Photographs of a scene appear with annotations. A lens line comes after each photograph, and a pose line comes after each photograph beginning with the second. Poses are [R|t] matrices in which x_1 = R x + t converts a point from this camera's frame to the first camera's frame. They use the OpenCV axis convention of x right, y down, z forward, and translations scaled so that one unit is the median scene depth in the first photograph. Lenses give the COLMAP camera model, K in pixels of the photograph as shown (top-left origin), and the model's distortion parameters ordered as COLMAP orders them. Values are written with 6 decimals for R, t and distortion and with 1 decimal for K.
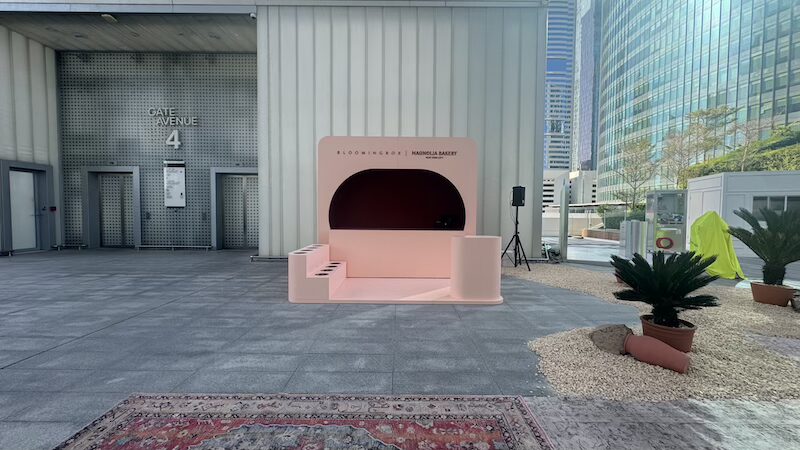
lens RADIAL K [[320.2, 0, 400.0], [0, 320.2, 225.0], [0, 0, 1]] dist [-0.005997, 0.000469]
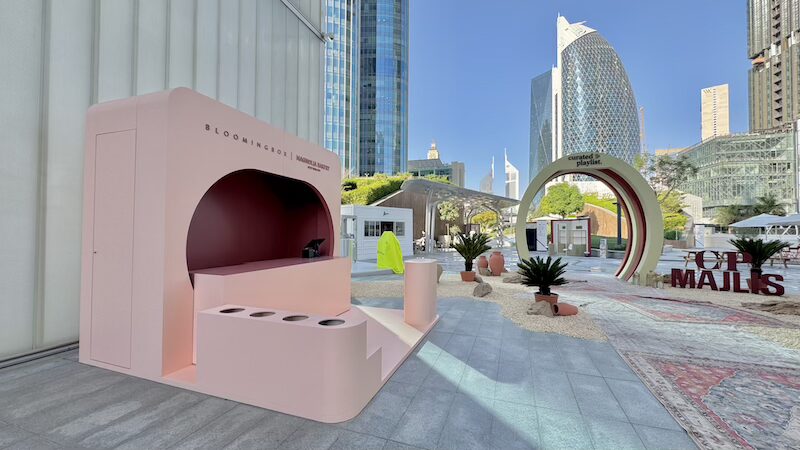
lens RADIAL K [[320.2, 0, 400.0], [0, 320.2, 225.0], [0, 0, 1]] dist [-0.005997, 0.000469]
pose [[0.338082, 0.012371, 0.941035, -0.578126], [0.033430, 0.999125, -0.025145, -0.041707], [-0.940523, 0.039960, 0.337373, 0.530144]]
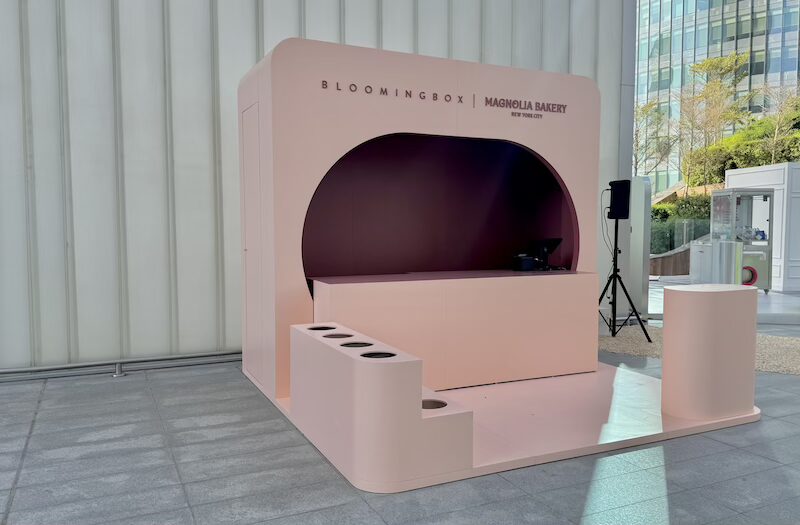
lens RADIAL K [[653.3, 0, 433.4], [0, 653.3, 261.9], [0, 0, 1]] dist [0.123999, -0.227867]
pose [[0.891585, -0.032839, 0.451660, -0.444415], [0.023043, 0.999365, 0.027174, -0.029336], [-0.452266, -0.013820, 0.891776, 0.218569]]
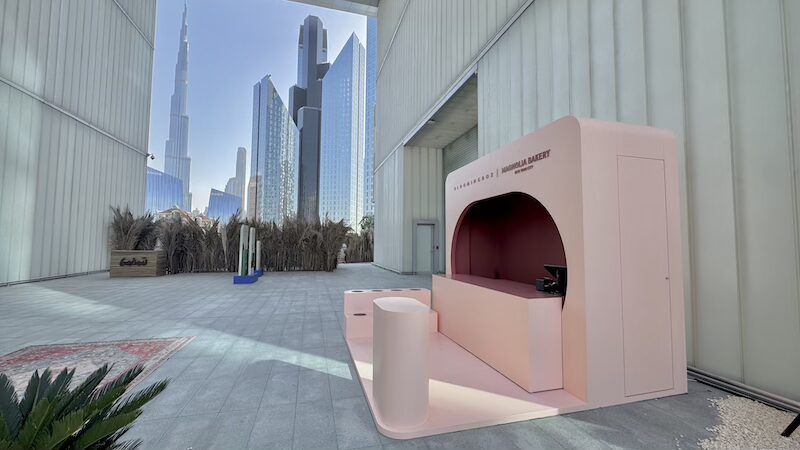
lens RADIAL K [[320.2, 0, 400.0], [0, 320.2, 225.0], [0, 0, 1]] dist [-0.005997, 0.000469]
pose [[0.264667, -0.061908, -0.962351, 0.623022], [-0.044944, 0.996061, -0.076438, -0.049349], [0.963292, 0.063482, 0.260842, 0.623593]]
